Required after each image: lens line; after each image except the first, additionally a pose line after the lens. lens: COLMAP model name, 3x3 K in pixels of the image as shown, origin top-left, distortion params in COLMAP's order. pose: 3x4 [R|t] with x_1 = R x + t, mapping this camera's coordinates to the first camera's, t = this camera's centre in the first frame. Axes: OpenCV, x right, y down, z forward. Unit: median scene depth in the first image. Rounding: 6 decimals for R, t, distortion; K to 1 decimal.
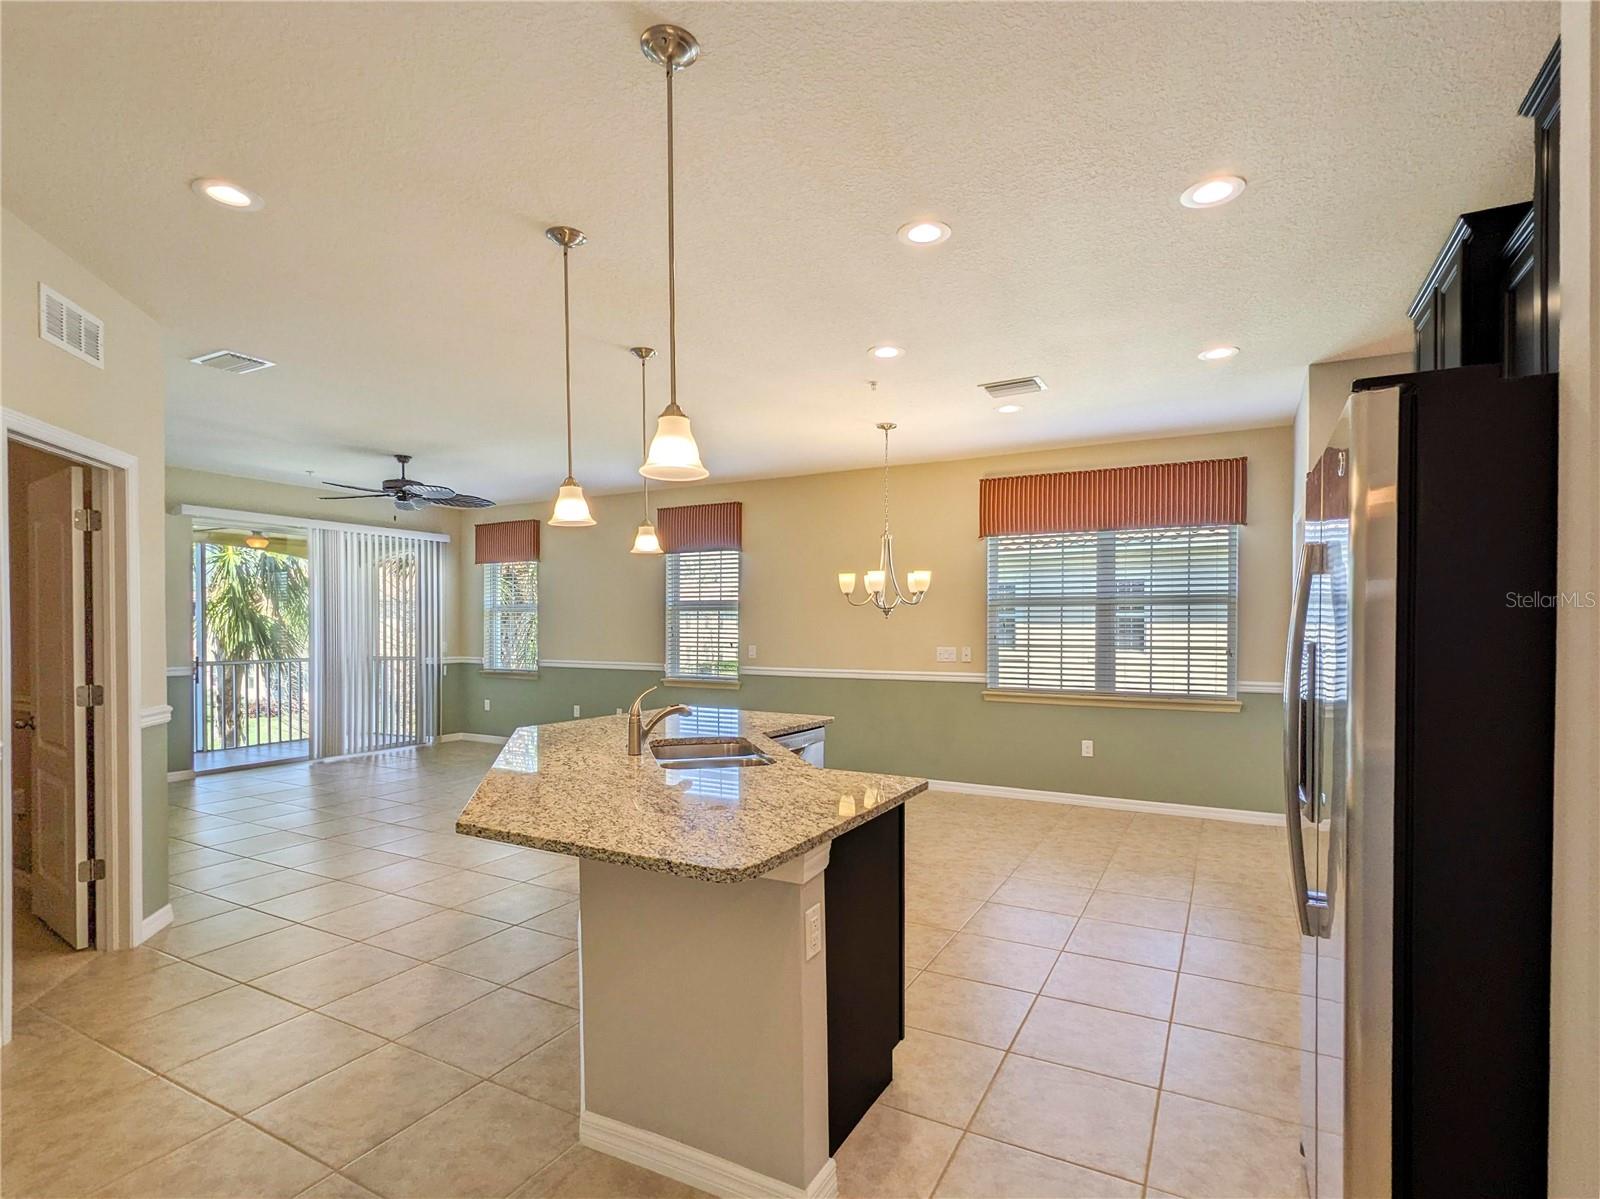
lens RADIAL K [[780.3, 0, 807.4], [0, 780.3, 626.9], [0, 0, 1]] dist [0.002919, 0.001089]
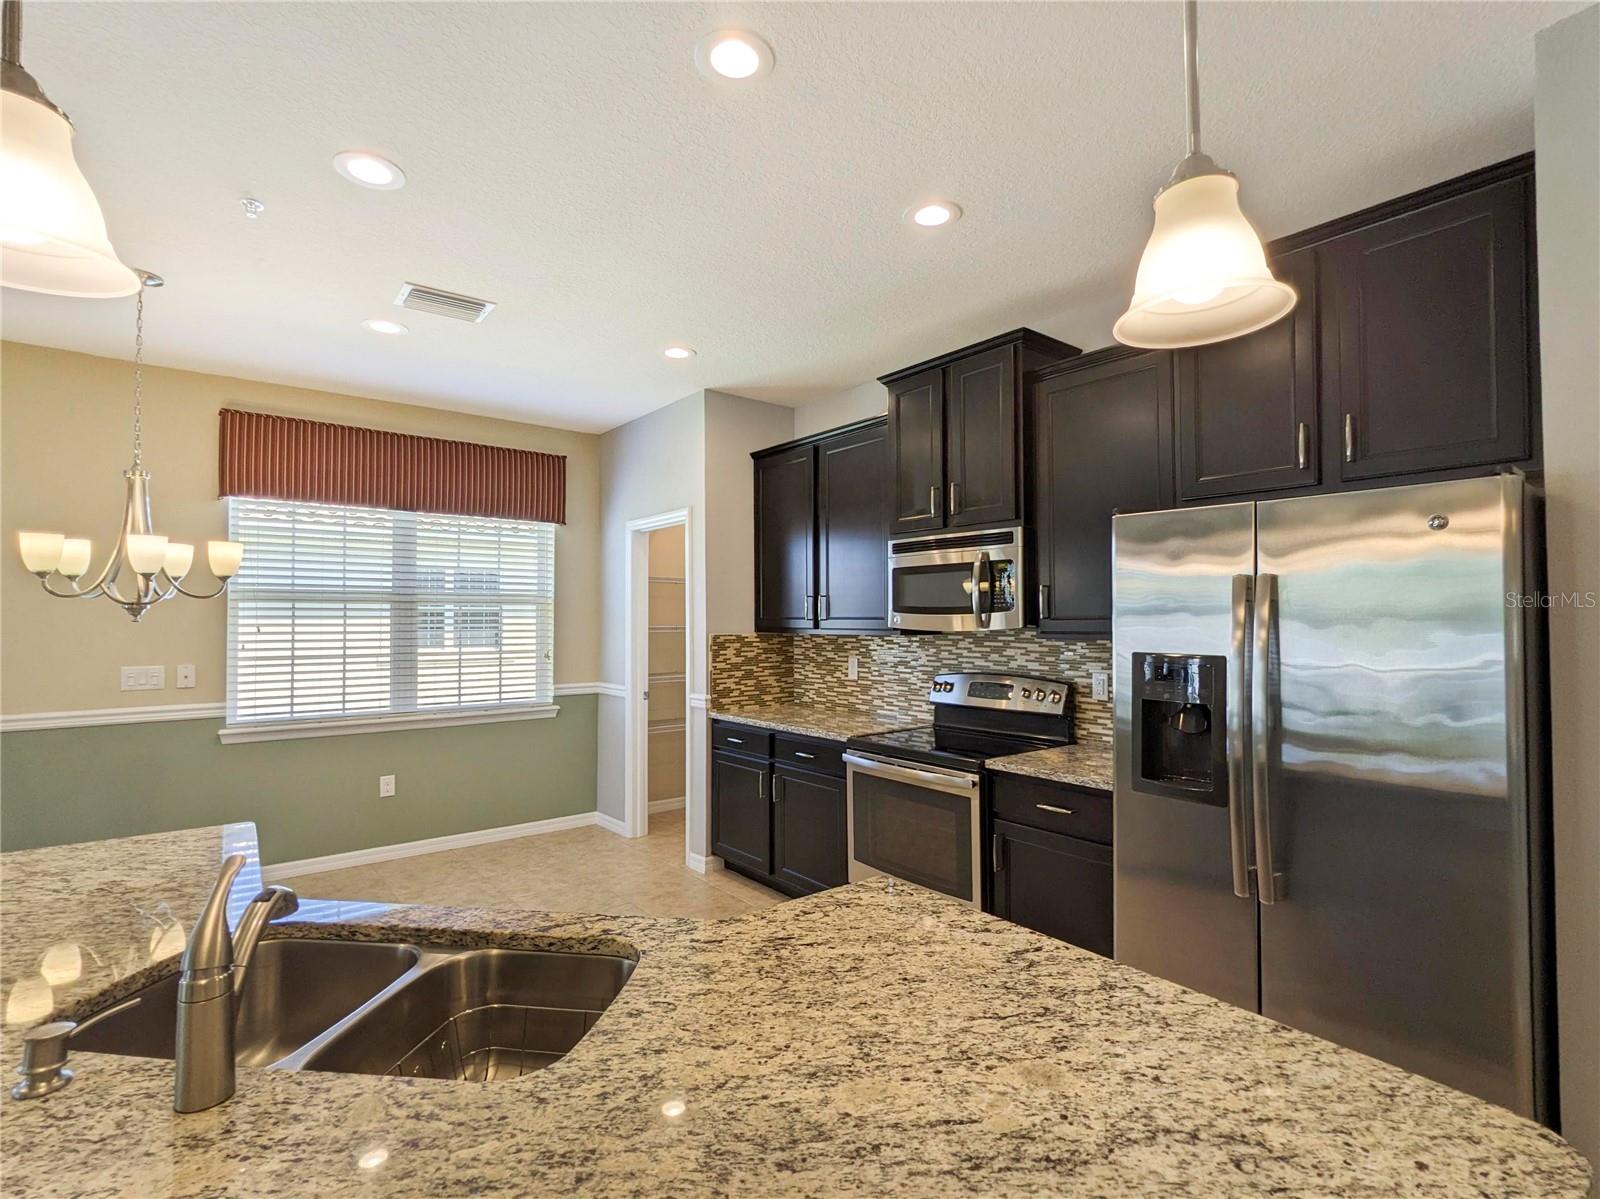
lens RADIAL K [[770.0, 0, 806.2], [0, 770.0, 602.6], [0, 0, 1]] dist [0.002515, 0.000305]
pose [[0.392545, 0.019013, 0.919536, -0.213924], [0.002063, 0.999766, -0.021552, -0.011636], [-0.919731, 0.010357, 0.392414, 0.348495]]
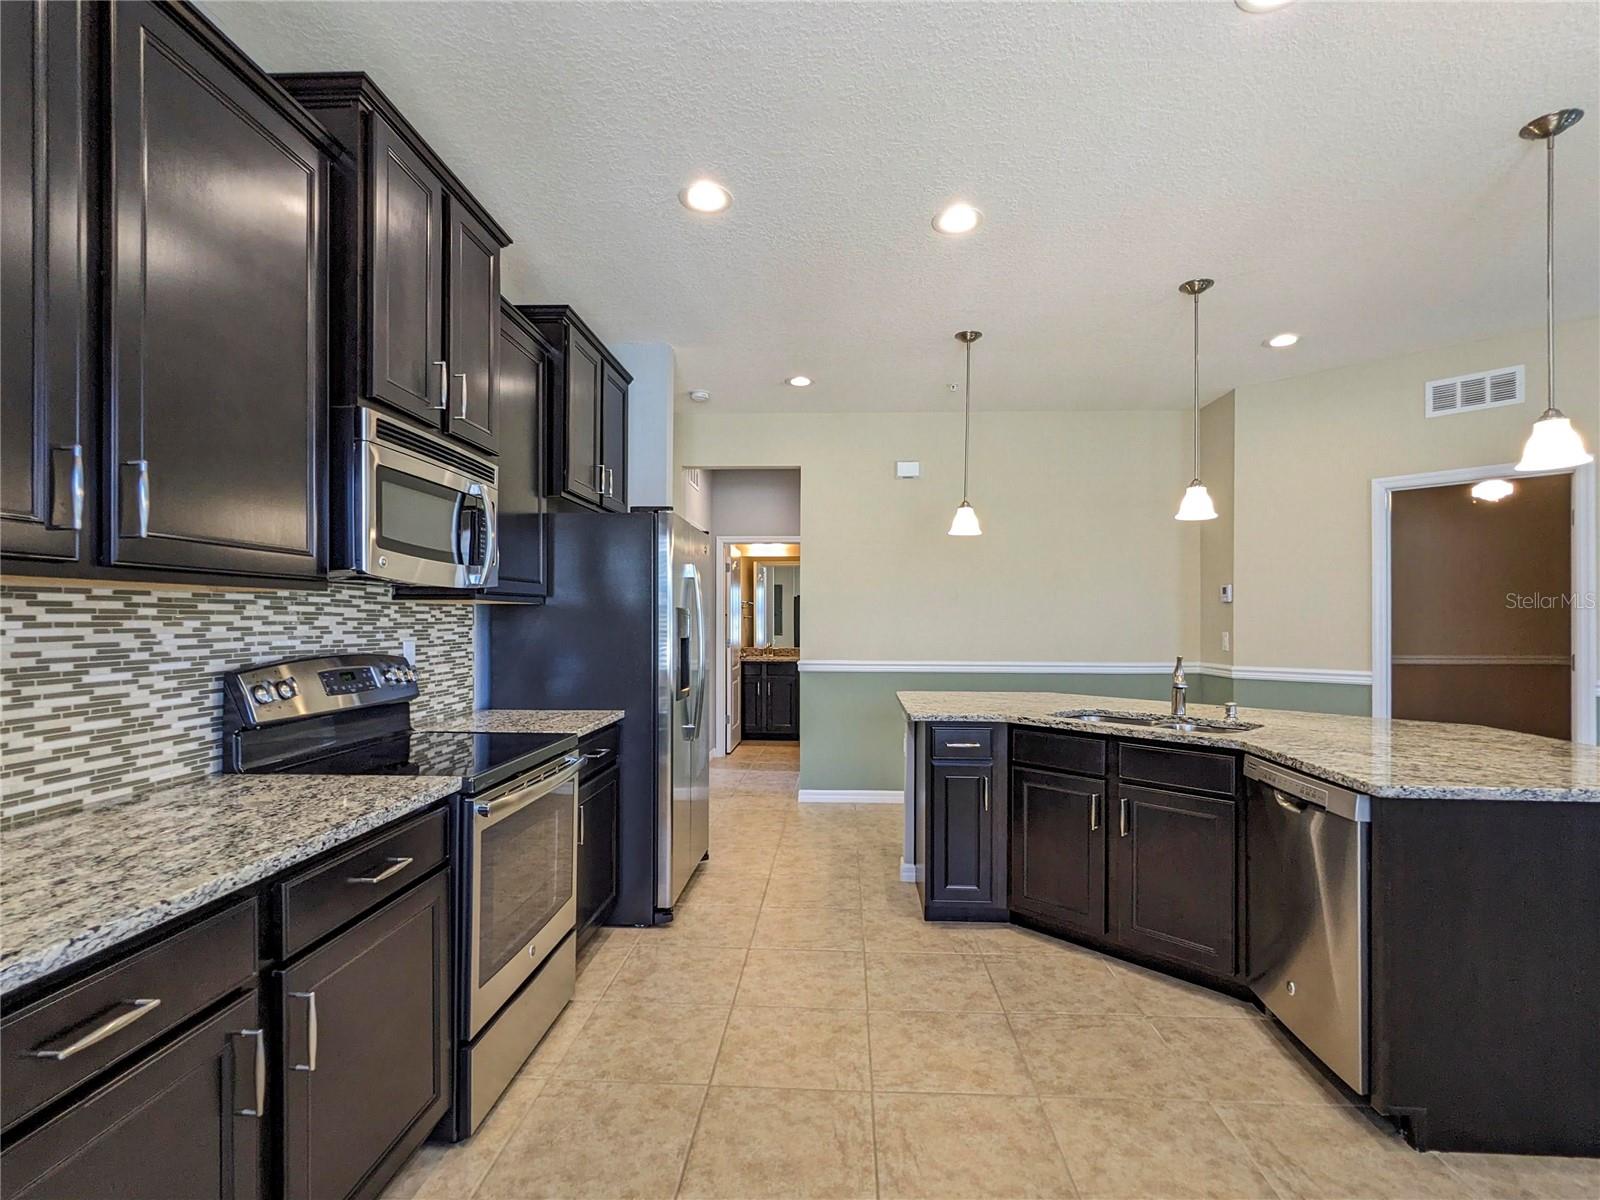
lens RADIAL K [[780.3, 0, 807.4], [0, 780.3, 627.4], [0, 0, 1]] dist [0.002919, 0.001089]
pose [[-0.904861, 0.002109, -0.425702, 0.404621], [-0.002536, 0.999943, 0.010345, 0.015250], [0.425700, 0.010440, -0.904804, 0.951839]]
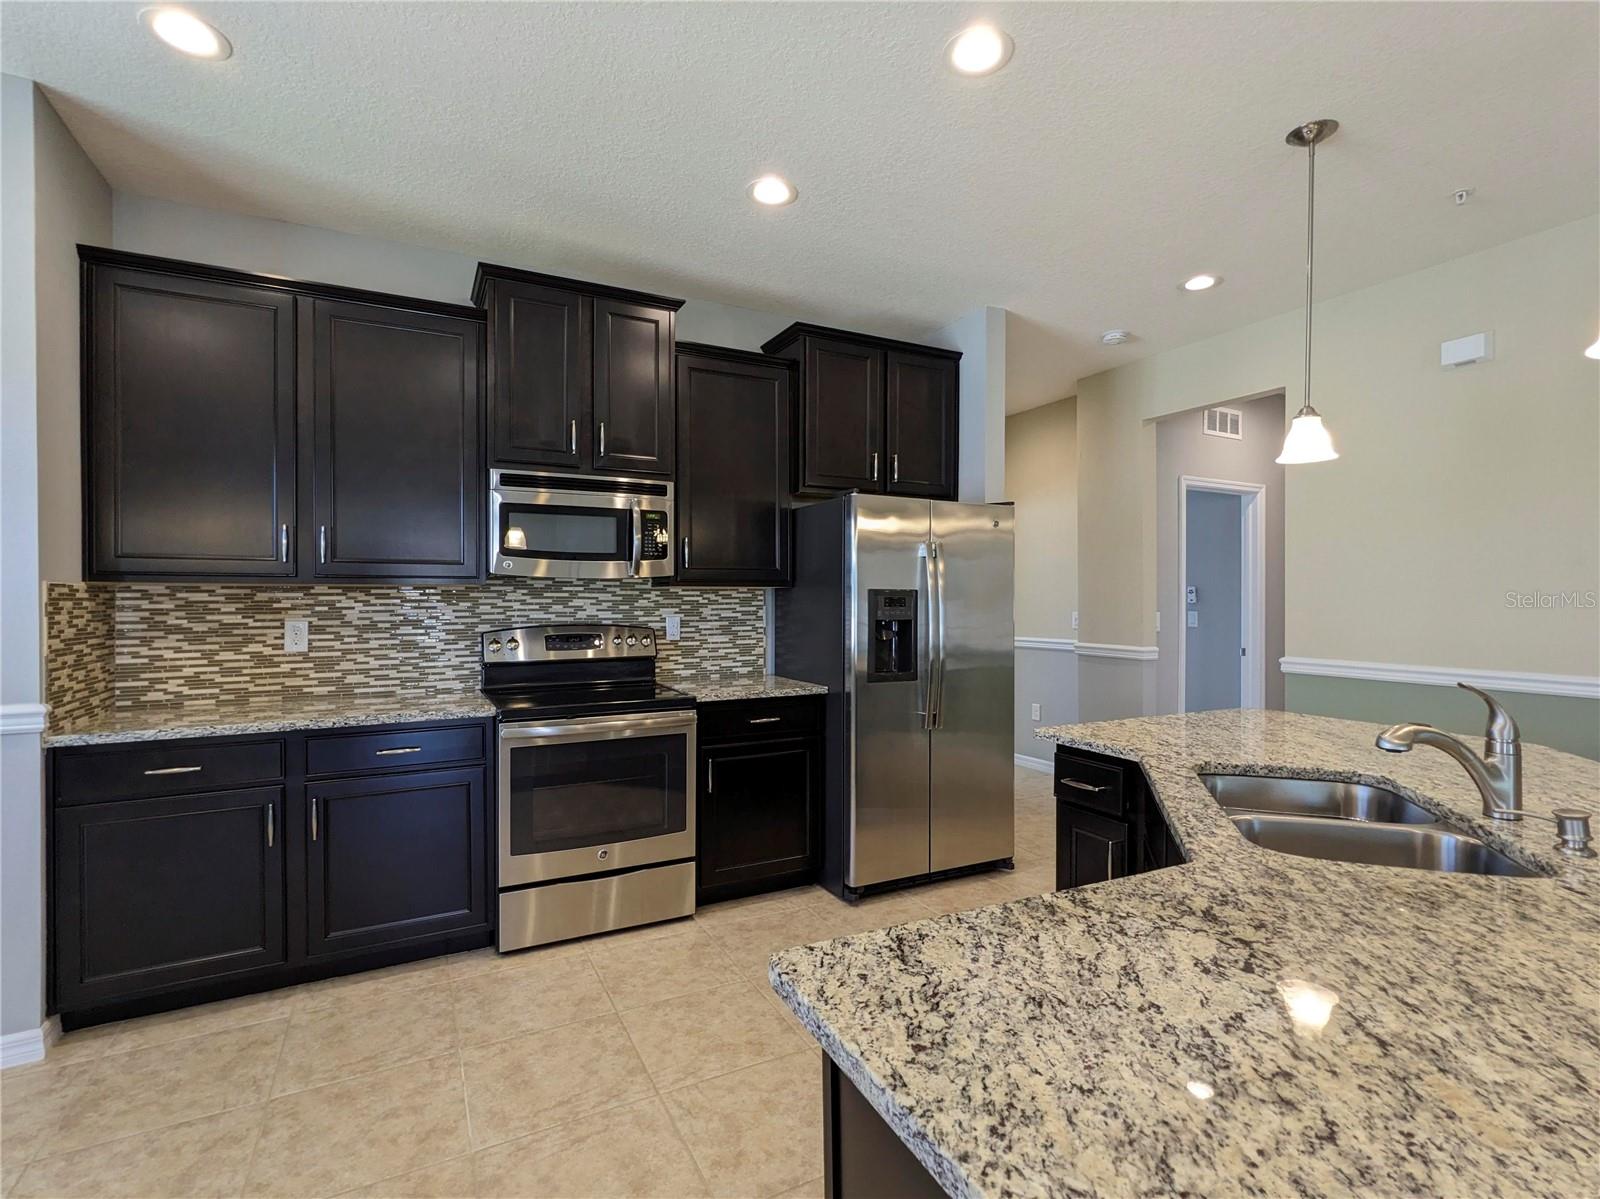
lens RADIAL K [[770.0, 0, 806.2], [0, 770.0, 602.6], [0, 0, 1]] dist [0.002515, 0.000305]
pose [[-0.823998, -0.001708, 0.566590, -0.066838], [0.001936, 0.999981, 0.005829, 0.013591], [-0.566590, 0.005900, -0.823979, 0.875398]]
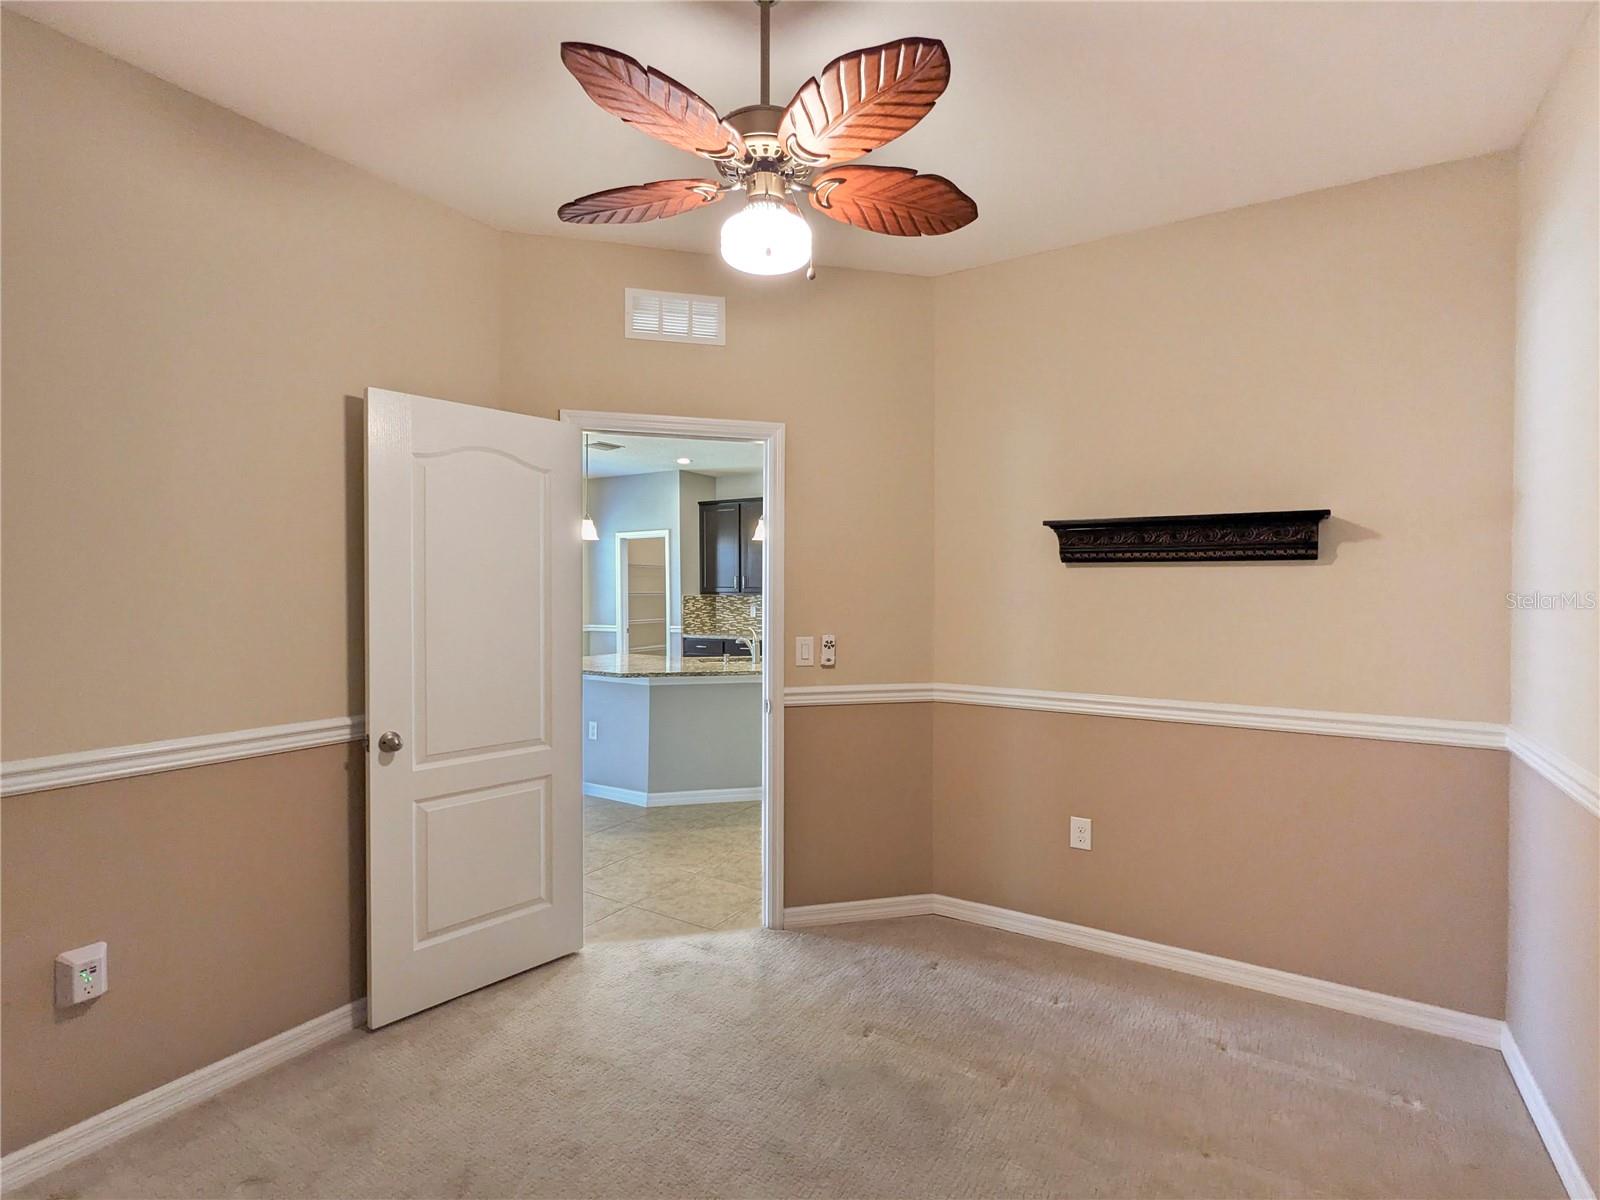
lens RADIAL K [[770.0, 0, 806.2], [0, 770.0, 603.1], [0, 0, 1]] dist [0.002515, 0.000305]
pose [[0.070837, -0.015671, 0.997365, -1.098619], [0.004289, 0.999872, 0.015406, -0.003474], [-0.997479, 0.003186, 0.070895, 0.390223]]
